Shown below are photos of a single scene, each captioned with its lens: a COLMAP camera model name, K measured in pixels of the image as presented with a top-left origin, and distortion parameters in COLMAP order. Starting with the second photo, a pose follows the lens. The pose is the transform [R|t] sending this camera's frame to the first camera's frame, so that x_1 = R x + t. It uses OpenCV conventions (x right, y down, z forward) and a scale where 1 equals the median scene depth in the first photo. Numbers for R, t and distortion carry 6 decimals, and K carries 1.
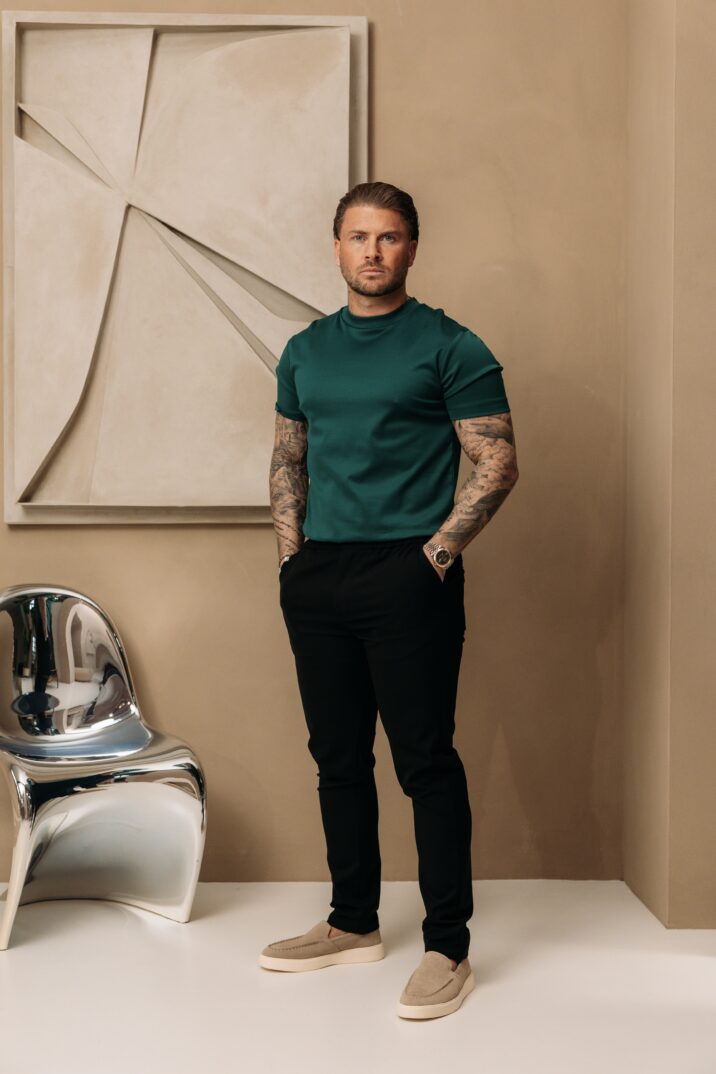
lens RADIAL K [[1267.1, 0, 358.0], [0, 1267.1, 537.0], [0, 0, 1]] dist [-0.007215, -0.001547]
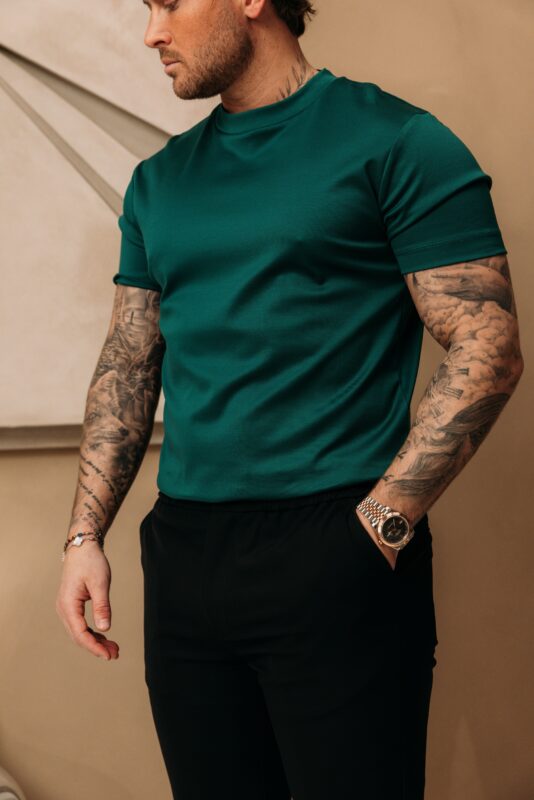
lens RADIAL K [[1225.1, 0, 267.0], [0, 1225.1, 400.0], [0, 0, 1]] dist [-0.009582, 0.009156]
pose [[0.999002, -0.039604, -0.020636, 0.026314], [0.039128, 0.998969, -0.023001, -0.026979], [0.021526, 0.022171, 0.999522, 0.472942]]
